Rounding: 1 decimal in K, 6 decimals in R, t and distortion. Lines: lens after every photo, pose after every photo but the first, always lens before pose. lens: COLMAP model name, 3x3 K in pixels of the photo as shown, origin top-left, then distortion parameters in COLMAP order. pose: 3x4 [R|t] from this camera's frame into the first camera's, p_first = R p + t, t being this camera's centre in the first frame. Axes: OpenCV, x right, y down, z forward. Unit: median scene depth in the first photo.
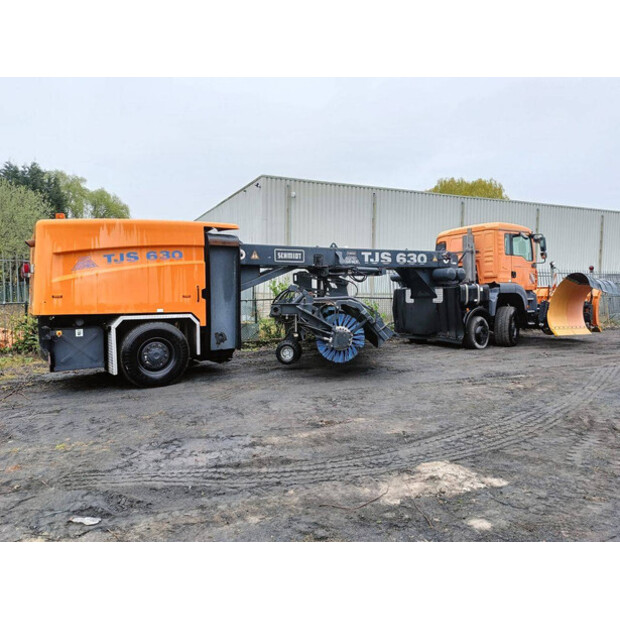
lens RADIAL K [[471.9, 0, 317.5], [0, 471.9, 306.9], [0, 0, 1]] dist [0.074550, -0.099517]
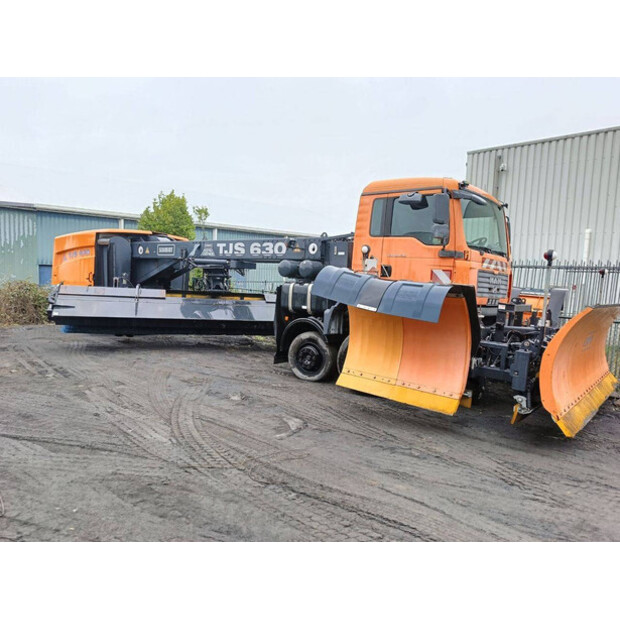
lens RADIAL K [[476.2, 0, 310.0], [0, 476.2, 310.0], [0, 0, 1]] dist [0.084549, -0.117307]
pose [[0.317355, 0.083452, -0.944628, 1.435533], [-0.086914, 0.994487, 0.058657, -0.073950], [0.944315, 0.063486, 0.322859, 1.158212]]
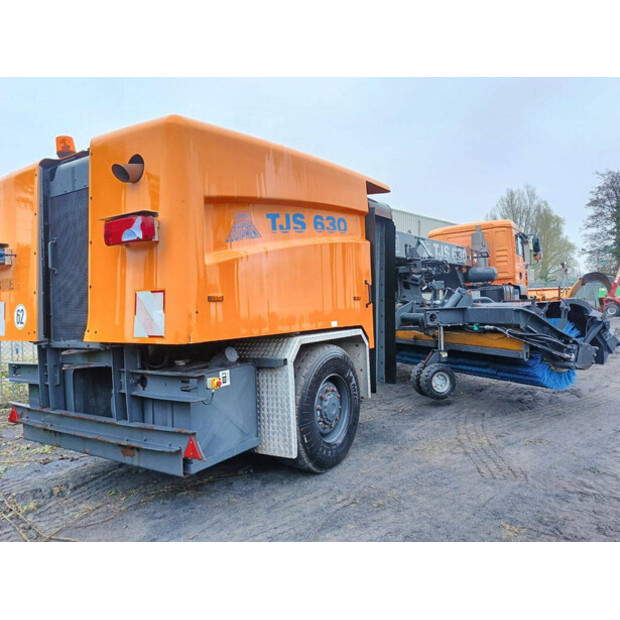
lens RADIAL K [[470.5, 0, 310.0], [0, 470.5, 310.0], [0, 0, 1]] dist [0.081535, -0.107087]
pose [[0.915318, -0.031324, 0.401511, -0.543985], [0.043069, 0.998867, -0.020255, 0.001020], [-0.400422, 0.035832, 0.915630, 0.490256]]
